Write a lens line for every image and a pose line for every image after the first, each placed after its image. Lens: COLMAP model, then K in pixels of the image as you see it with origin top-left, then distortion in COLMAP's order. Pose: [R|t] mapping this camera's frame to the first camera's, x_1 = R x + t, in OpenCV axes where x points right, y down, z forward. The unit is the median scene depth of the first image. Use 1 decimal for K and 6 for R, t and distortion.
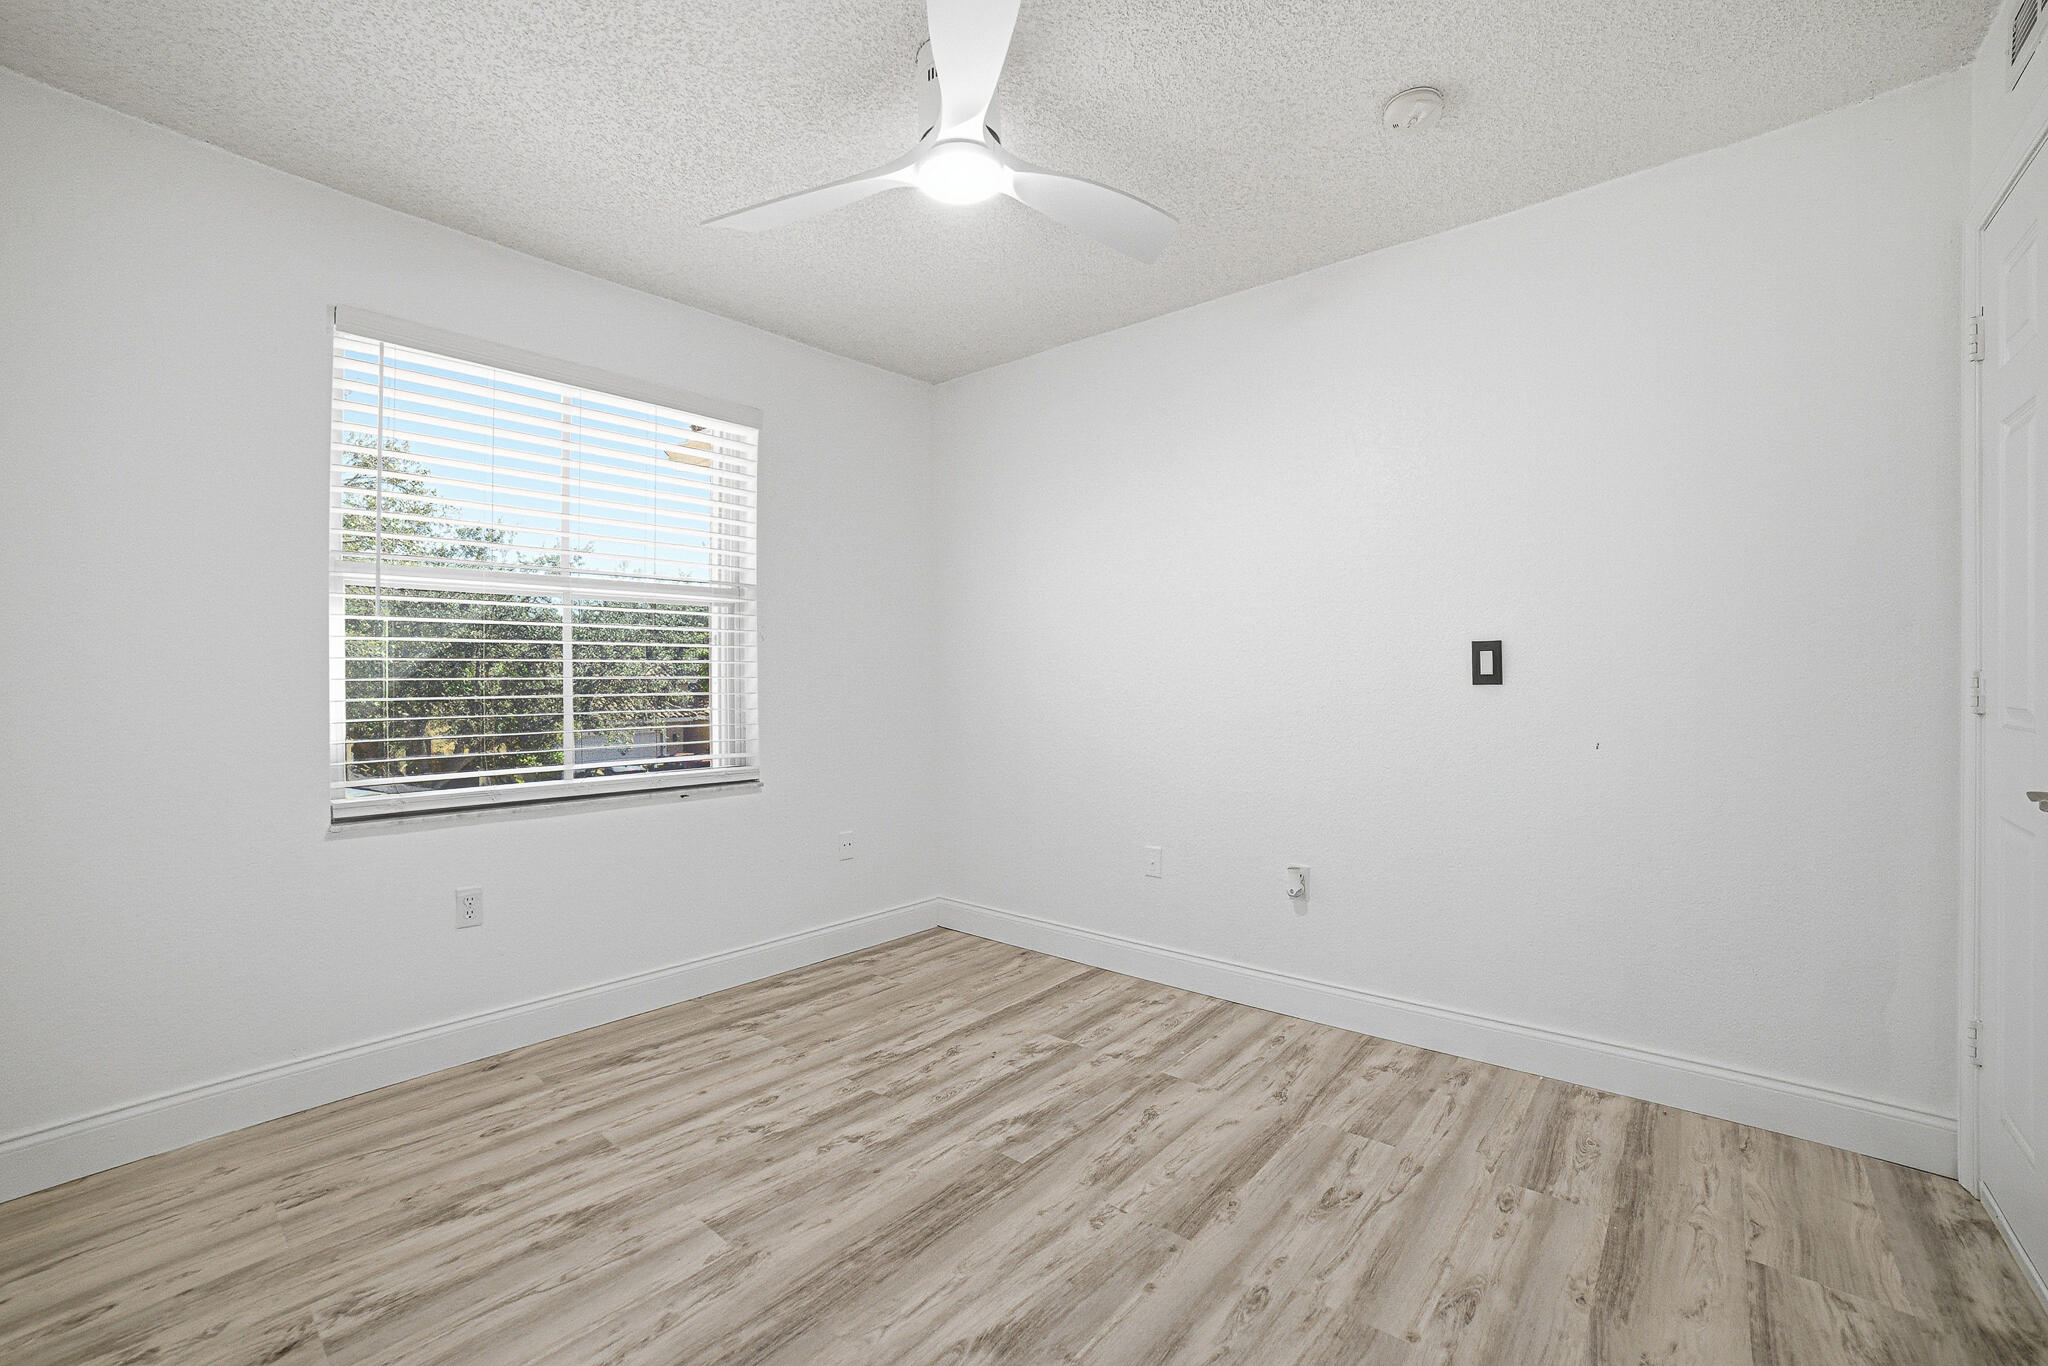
lens RADIAL K [[866.2, 0, 1037.1], [0, 866.2, 691.3], [0, 0, 1]] dist [-0.124494, 0.042669]
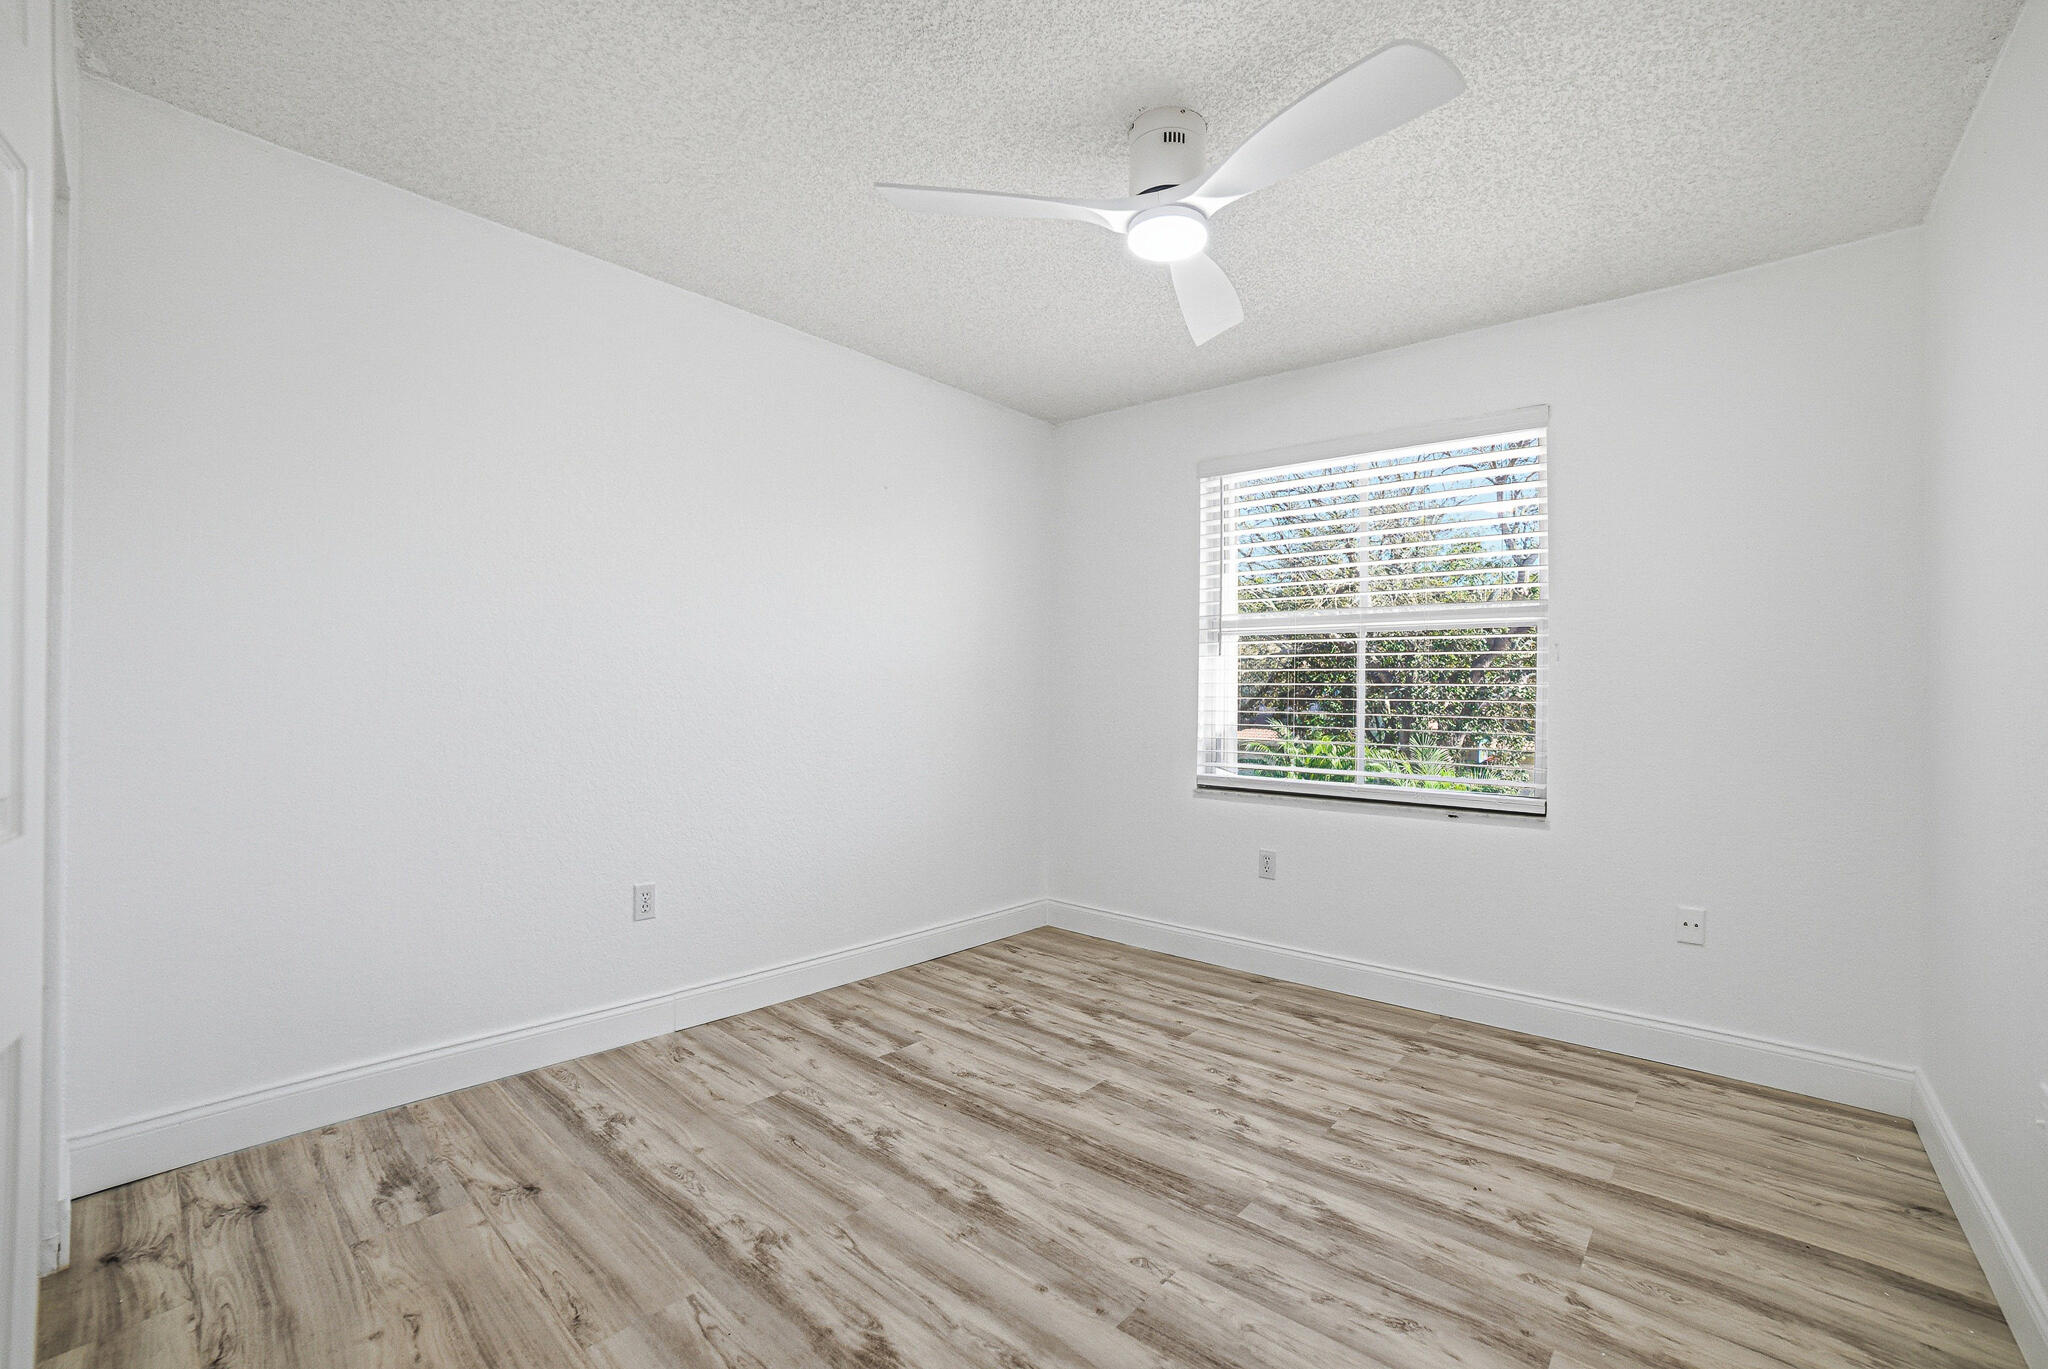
lens RADIAL K [[856.9, 0, 1028.2], [0, 856.9, 684.7], [0, 0, 1]] dist [-0.105655, 0.035159]
pose [[-0.027304, -0.004342, -0.999618, 0.807969], [-0.026786, 0.999635, -0.003611, -0.023809], [0.999268, 0.026677, -0.027410, 0.678269]]
